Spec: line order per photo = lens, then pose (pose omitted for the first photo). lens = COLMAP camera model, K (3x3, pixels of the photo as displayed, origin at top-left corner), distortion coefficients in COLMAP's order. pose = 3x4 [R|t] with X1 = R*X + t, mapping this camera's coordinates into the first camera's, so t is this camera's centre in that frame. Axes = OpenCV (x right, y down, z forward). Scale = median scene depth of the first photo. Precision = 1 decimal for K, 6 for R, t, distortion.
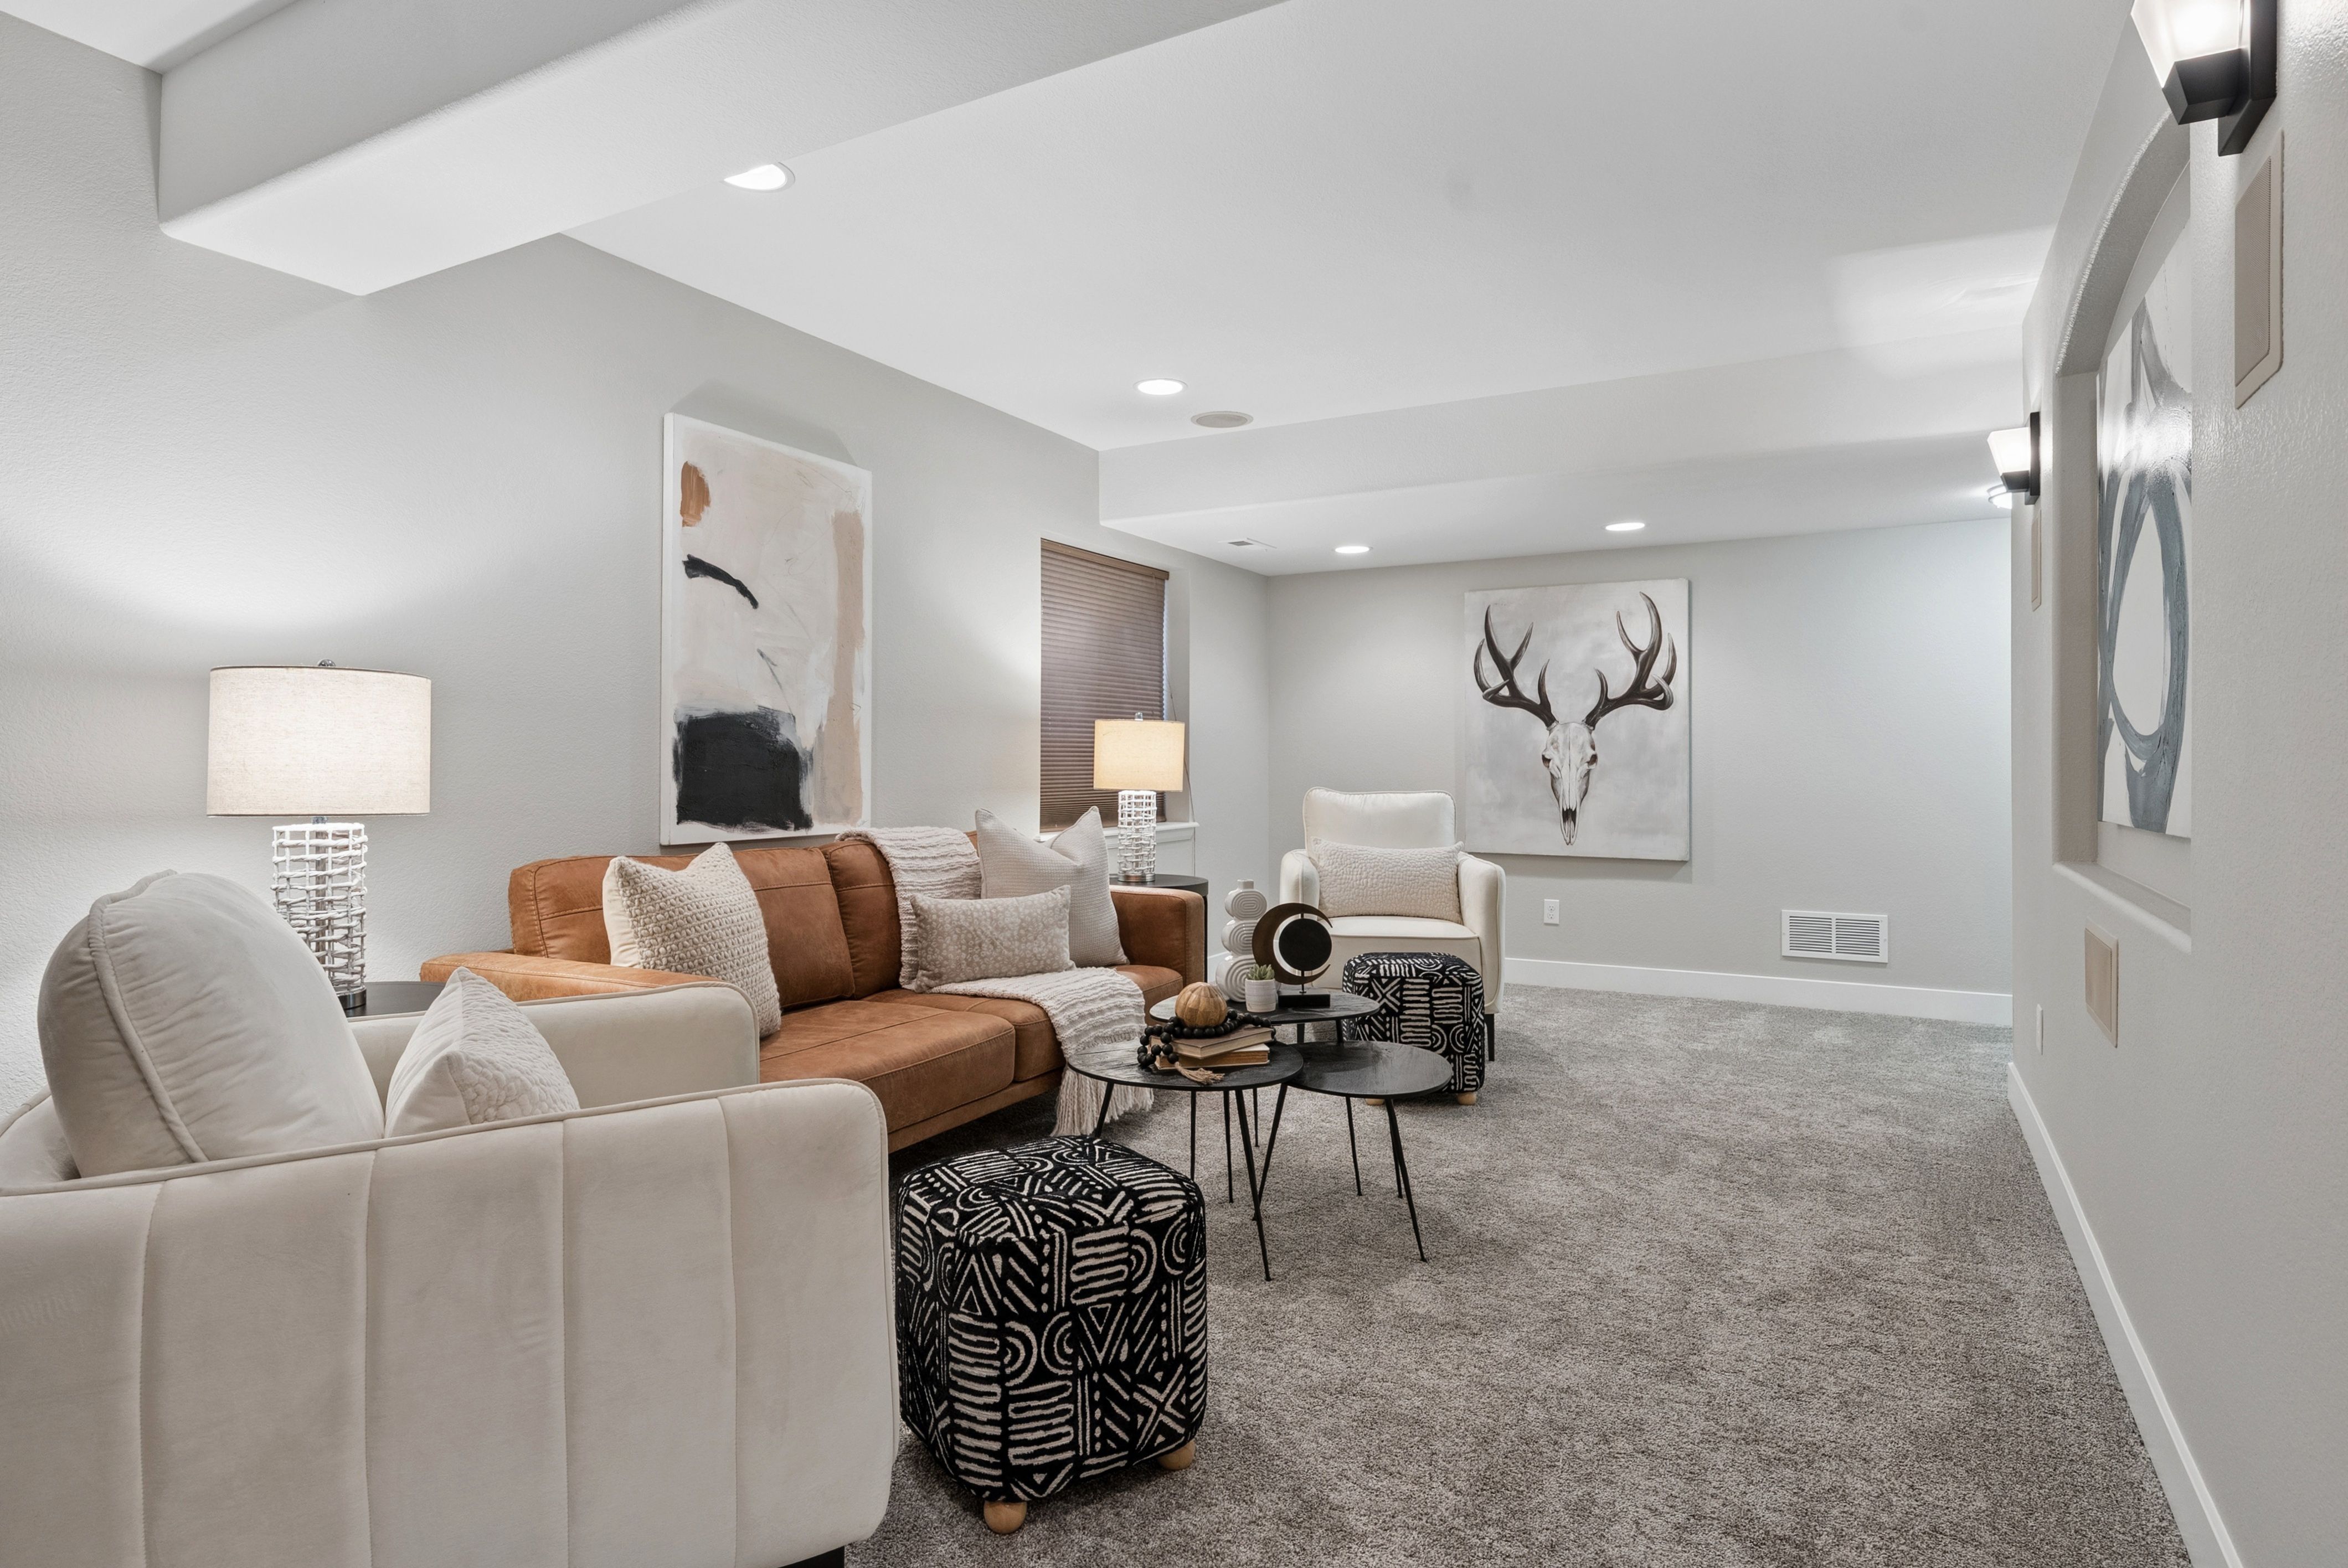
lens RADIAL K [[1270.7, 0, 1173.8], [0, 1270.7, 772.0], [0, 0, 1]] dist [-0.001648, -0.000068]
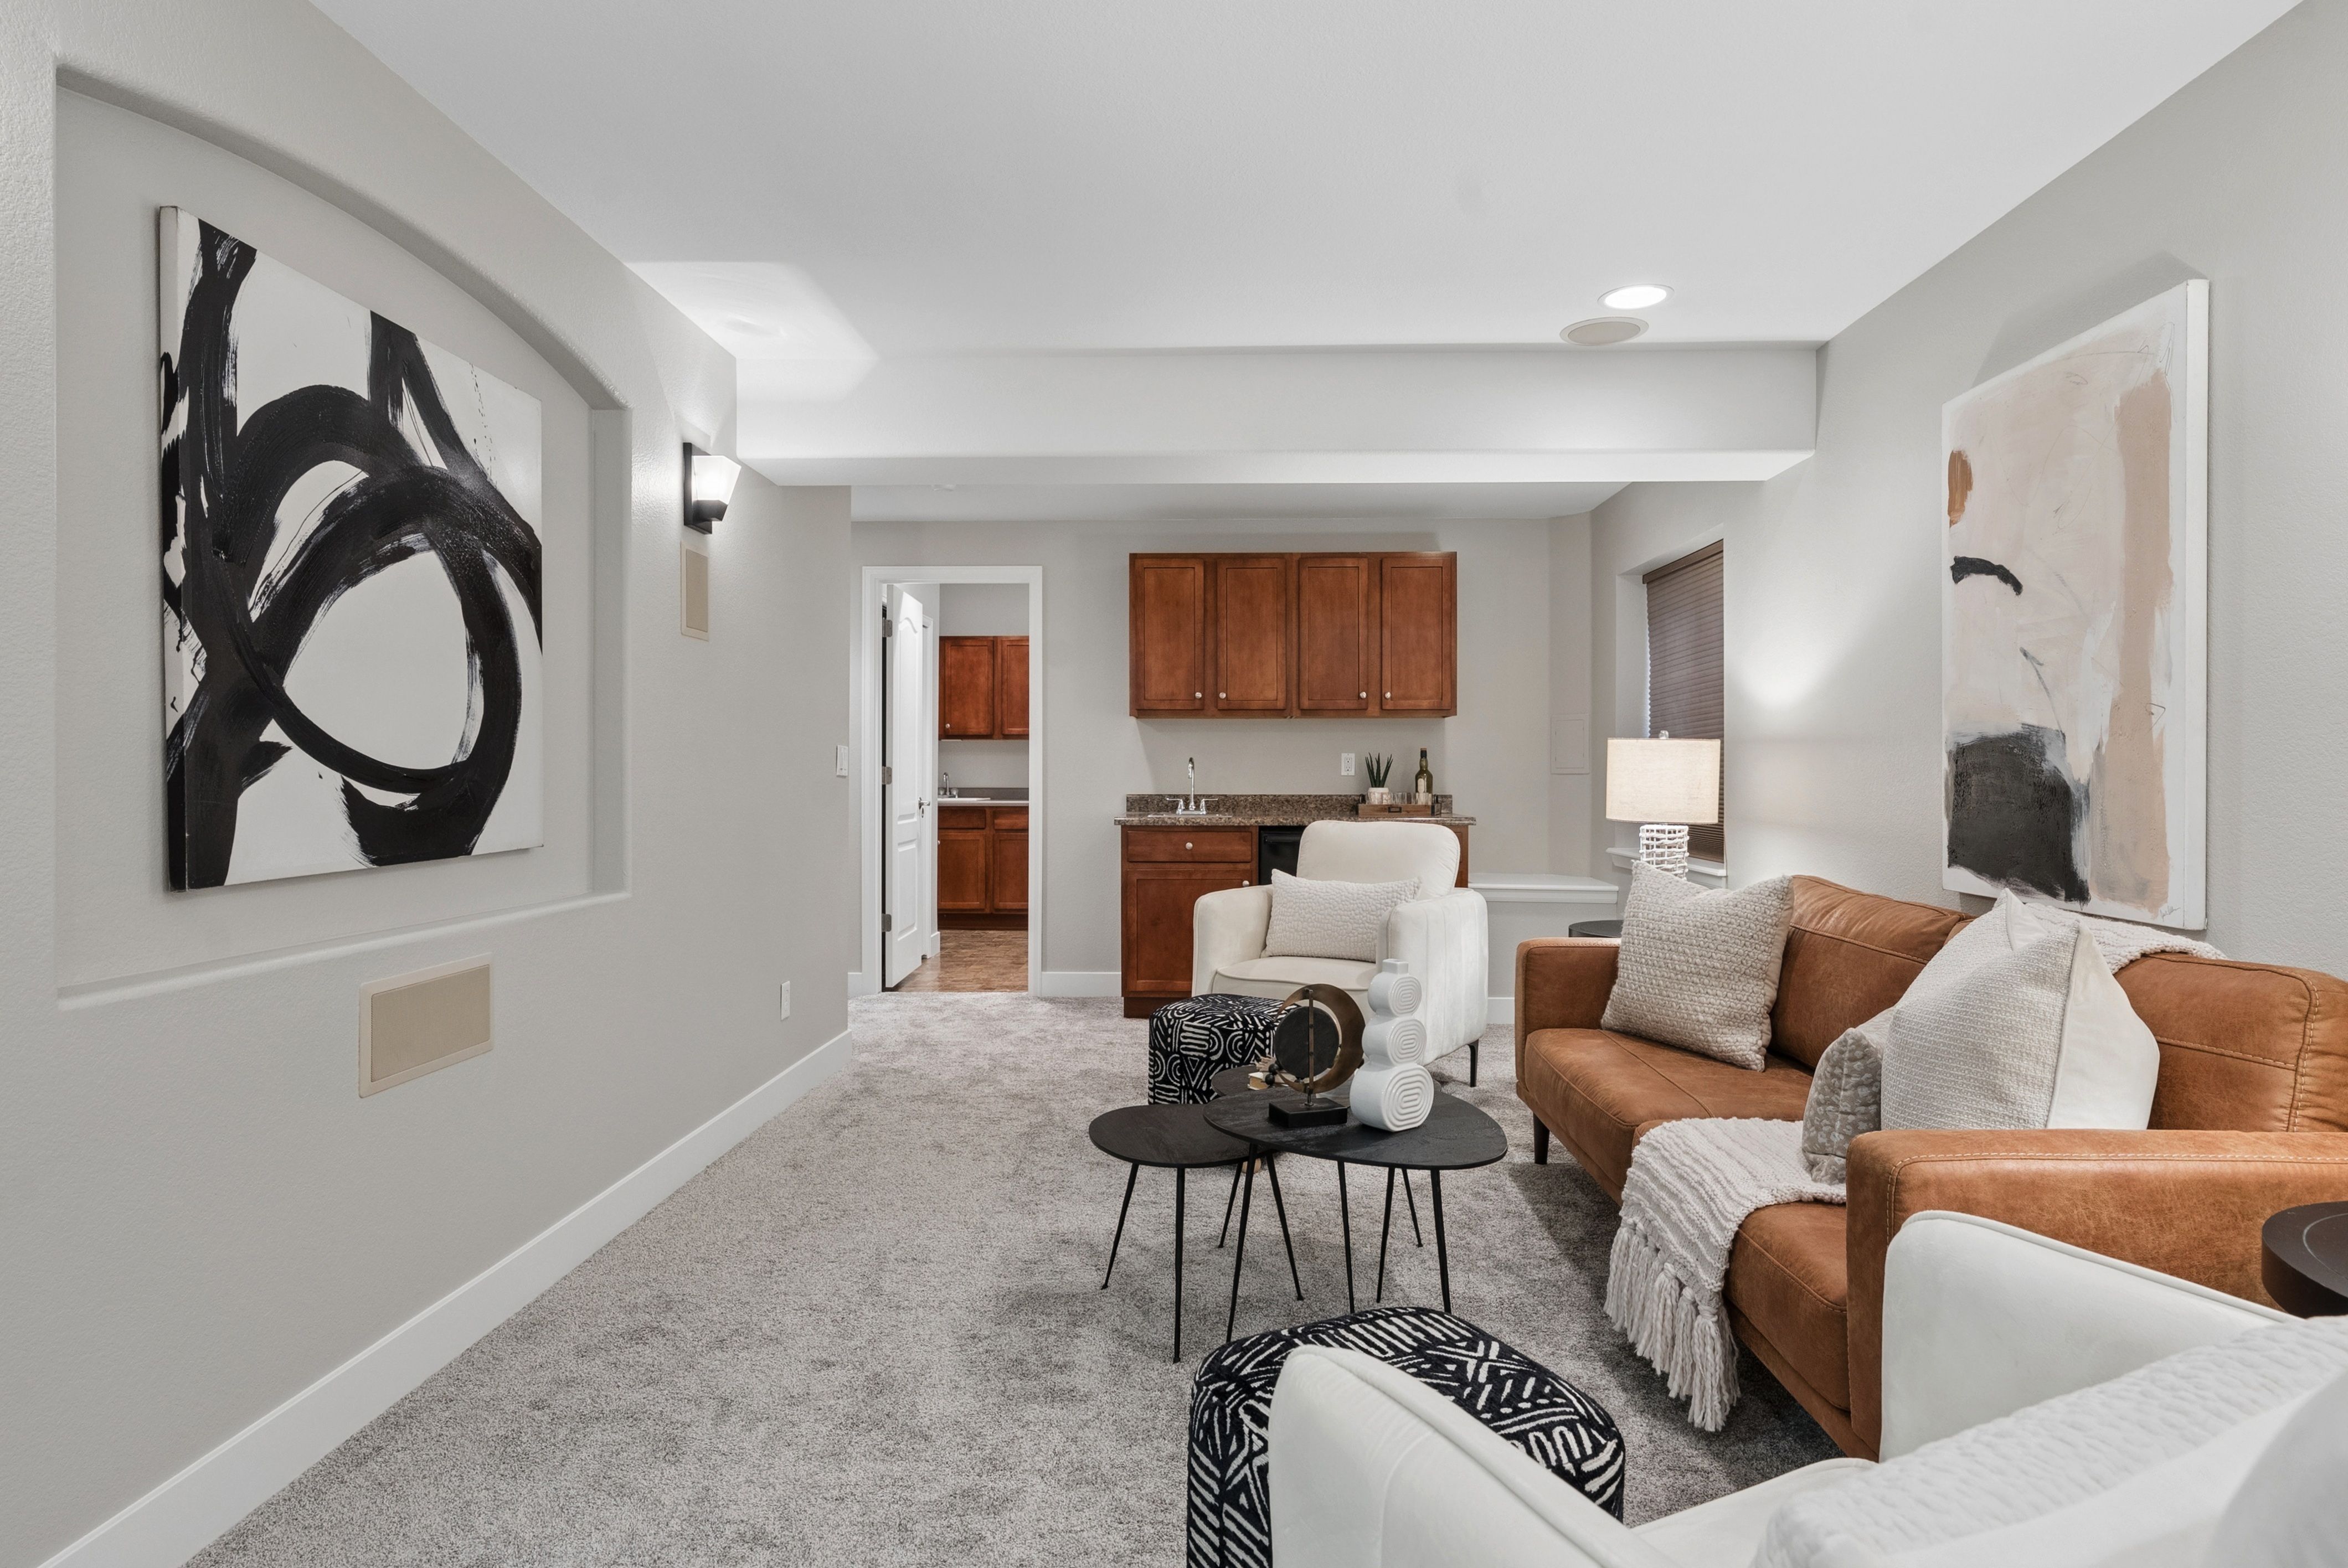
lens RADIAL K [[1270.7, 0, 1173.1], [0, 1270.7, 778.7], [0, 0, 1]] dist [-0.001648, -0.000068]
pose [[-0.888426, -0.006850, -0.458969, 0.460854], [-0.013660, 0.999840, 0.011518, -0.022098], [0.458817, 0.016502, -0.888377, 1.450510]]
